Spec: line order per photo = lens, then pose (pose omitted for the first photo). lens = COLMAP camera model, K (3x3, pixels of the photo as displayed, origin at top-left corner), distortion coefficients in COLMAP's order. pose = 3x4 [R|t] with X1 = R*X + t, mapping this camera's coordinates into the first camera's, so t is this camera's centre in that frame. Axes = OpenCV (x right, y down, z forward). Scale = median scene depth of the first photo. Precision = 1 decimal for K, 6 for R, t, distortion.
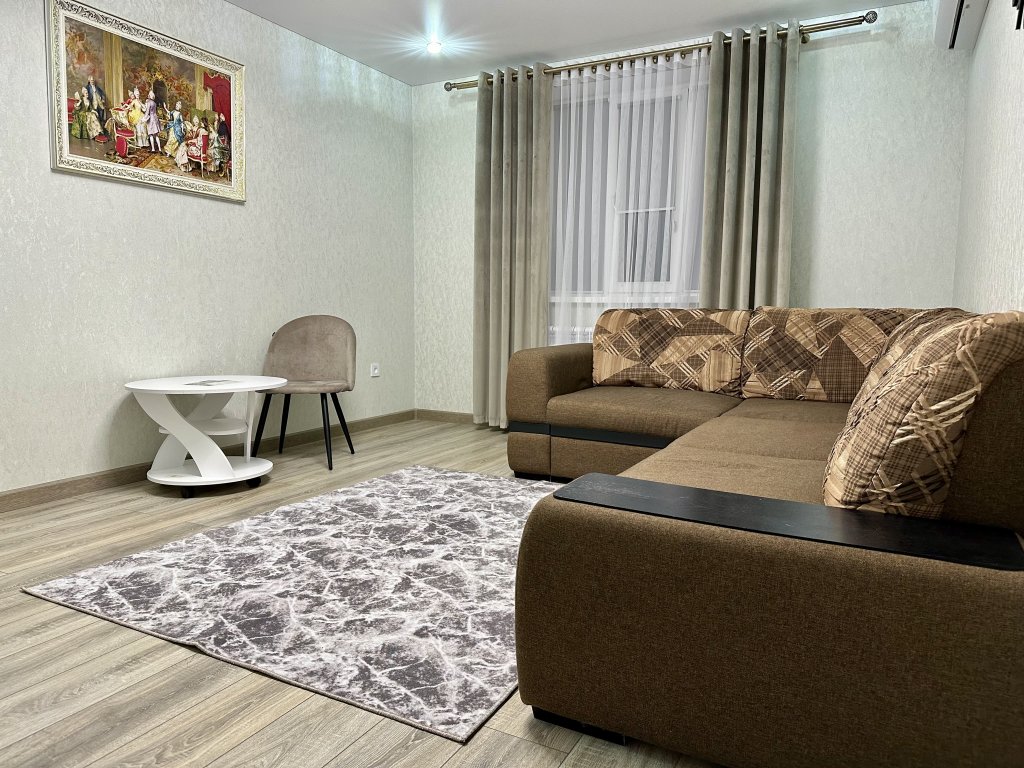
lens RADIAL K [[714.8, 0, 511.7], [0, 714.8, 383.0], [0, 0, 1]] dist [-0.058018, -0.004076]
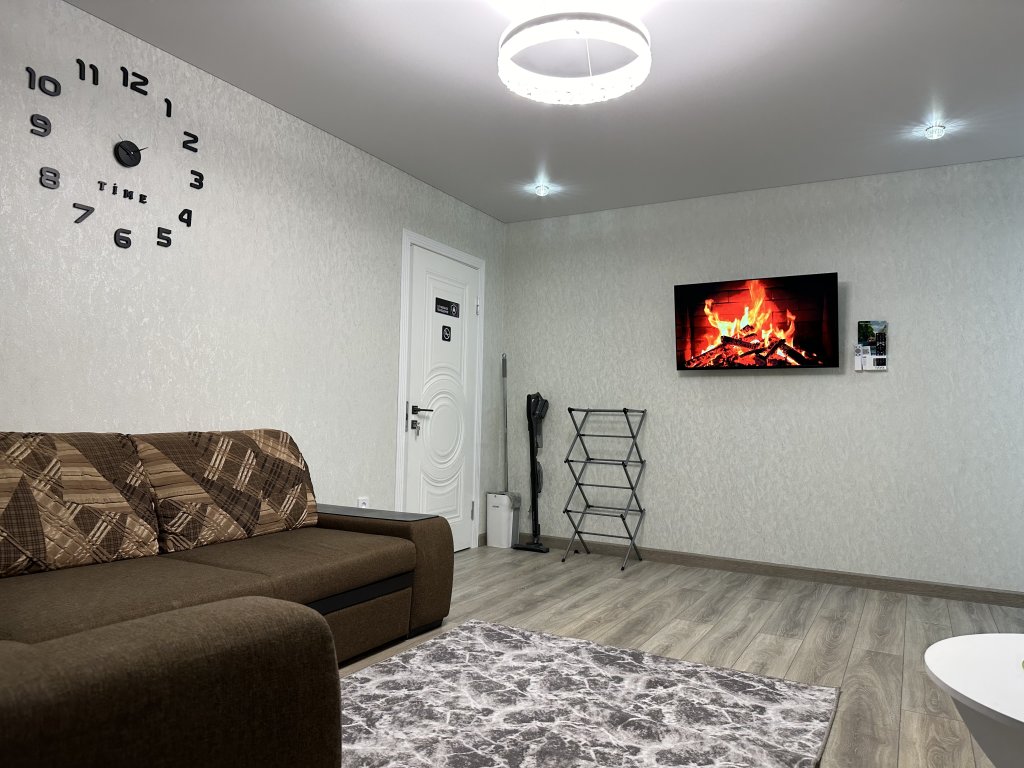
lens RADIAL K [[714.8, 0, 512.1], [0, 714.8, 383.3], [0, 0, 1]] dist [-0.058018, -0.004076]
pose [[-0.998709, -0.046764, 0.019838, -0.129857], [-0.045400, 0.996892, 0.064381, -0.266288], [-0.022787, 0.063397, -0.997728, 2.040318]]
